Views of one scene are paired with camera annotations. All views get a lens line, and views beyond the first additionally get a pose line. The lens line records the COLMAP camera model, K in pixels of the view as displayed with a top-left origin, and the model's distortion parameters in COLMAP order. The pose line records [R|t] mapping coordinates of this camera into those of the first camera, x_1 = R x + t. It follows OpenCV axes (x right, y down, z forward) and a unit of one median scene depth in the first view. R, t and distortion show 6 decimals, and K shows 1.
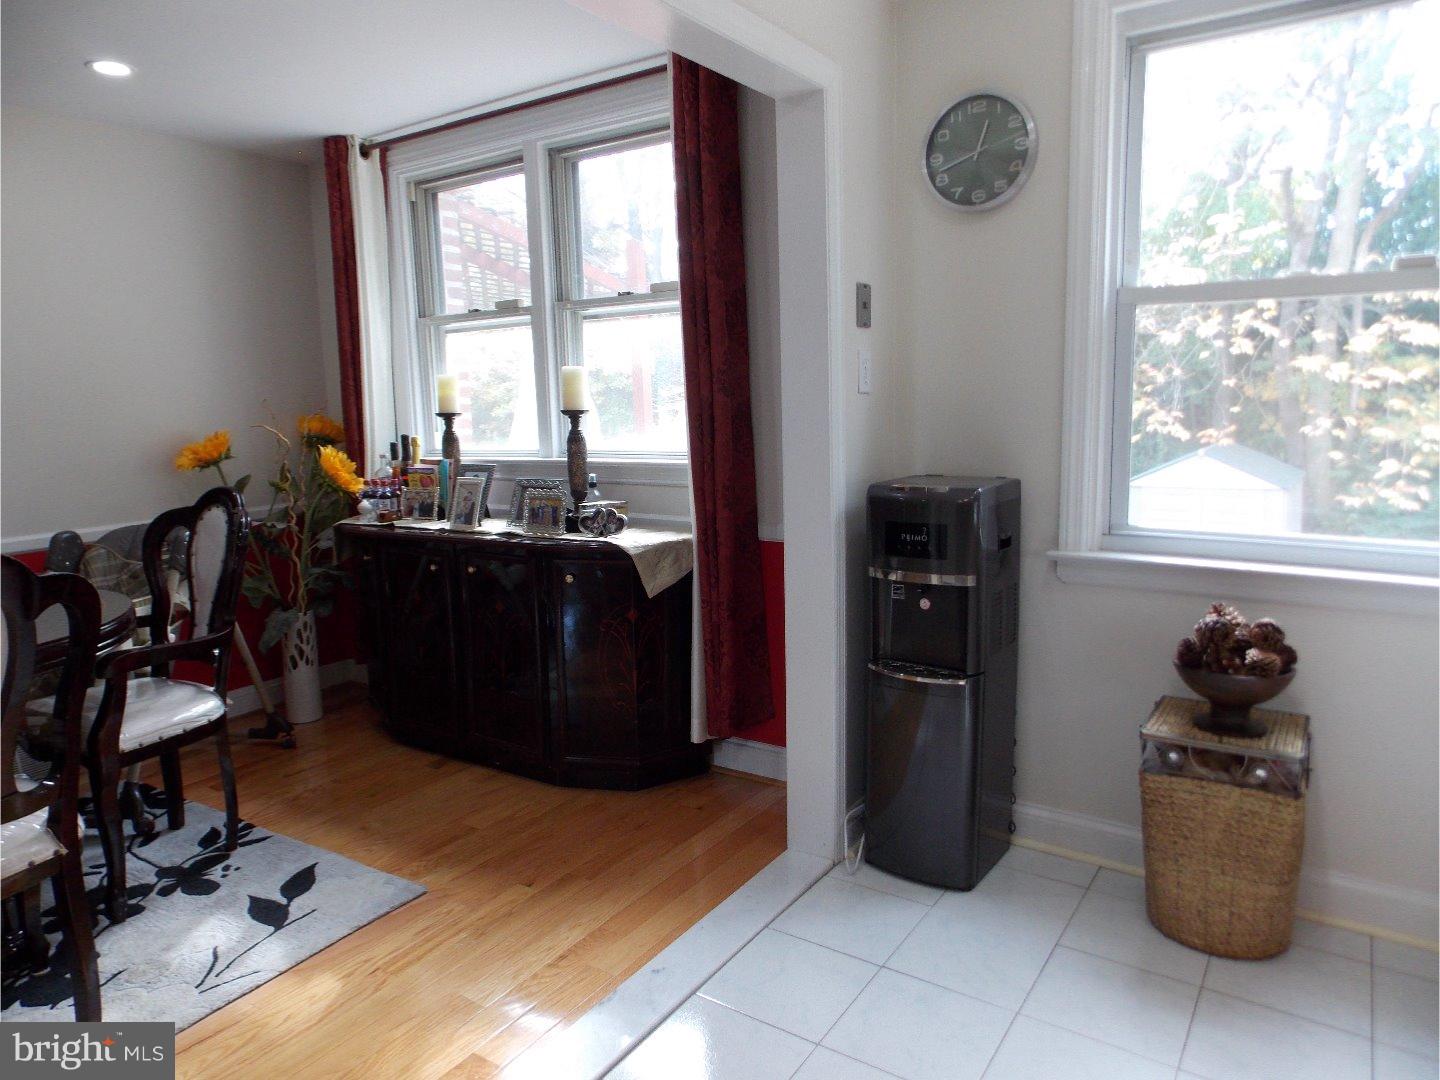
lens RADIAL K [[970.9, 0, 674.3], [0, 970.9, 520.4], [0, 0, 1]] dist [0.031445, -0.001468]
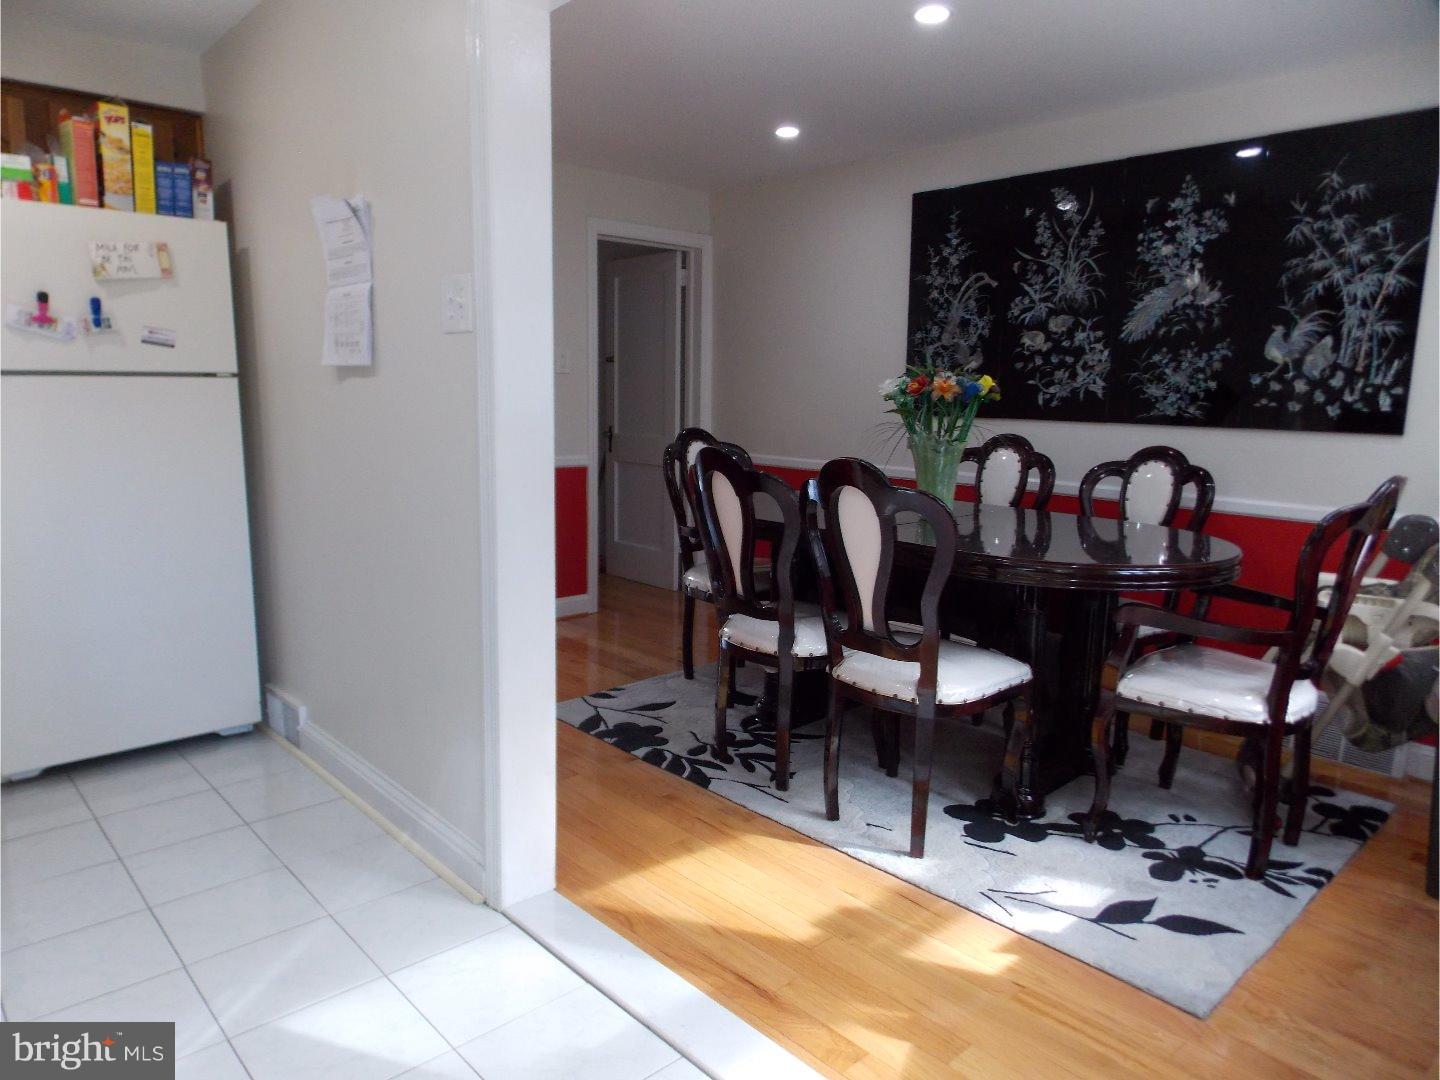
lens RADIAL K [[970.9, 0, 744.0], [0, 970.9, 518.1], [0, 0, 1]] dist [0.031445, -0.001468]
pose [[-0.206459, 0.161349, -0.965060, 0.446729], [-0.139778, 0.971330, 0.192301, -0.087166], [0.968420, 0.174596, -0.177986, 0.651174]]
